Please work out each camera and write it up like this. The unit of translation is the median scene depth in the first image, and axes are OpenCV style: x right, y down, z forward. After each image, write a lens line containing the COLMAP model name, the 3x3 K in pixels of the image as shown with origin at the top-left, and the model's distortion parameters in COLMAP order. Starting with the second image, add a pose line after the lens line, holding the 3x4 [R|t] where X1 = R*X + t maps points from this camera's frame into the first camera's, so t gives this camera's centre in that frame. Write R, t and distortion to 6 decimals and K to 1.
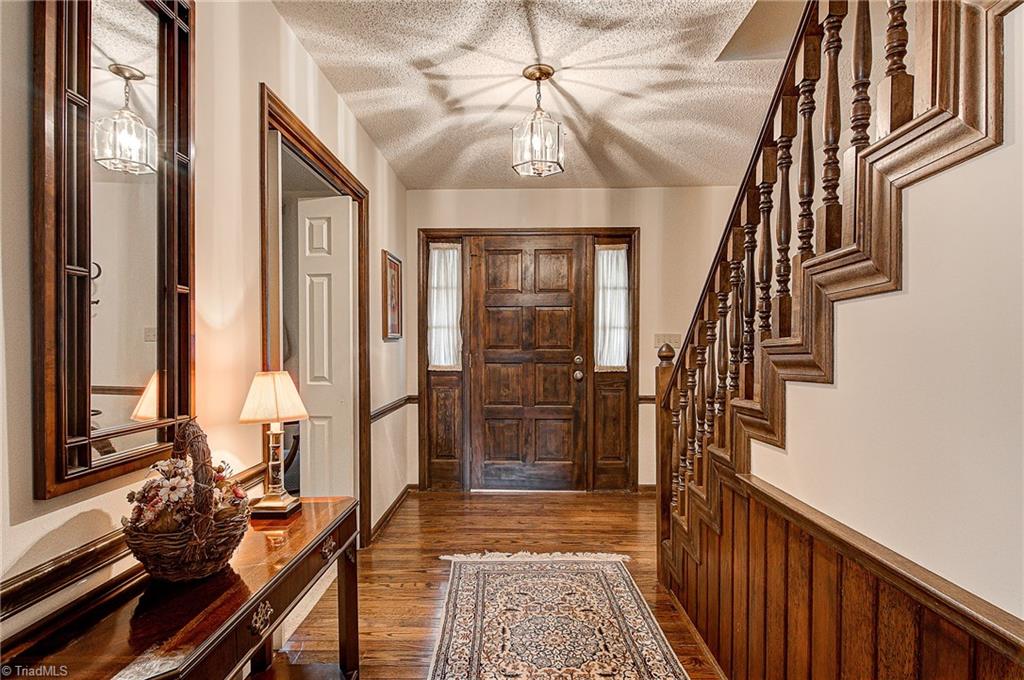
lens RADIAL K [[544.9, 0, 511.8], [0, 544.9, 345.1], [0, 0, 1]] dist [-0.003728, -0.001407]
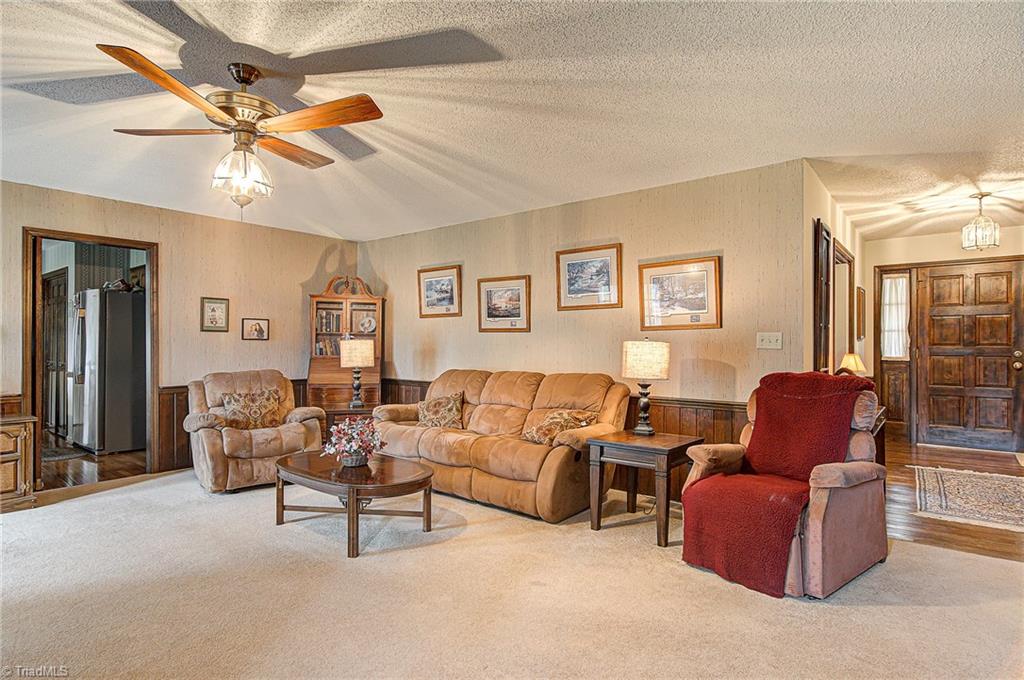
lens RADIAL K [[544.9, 0, 510.0], [0, 544.9, 340.9], [0, 0, 1]] dist [-0.003728, -0.001407]
pose [[0.793878, -0.001893, -0.608074, -0.056648], [-0.001230, 0.999988, -0.004719, 0.002612], [0.608076, 0.004494, 0.793866, -0.799933]]
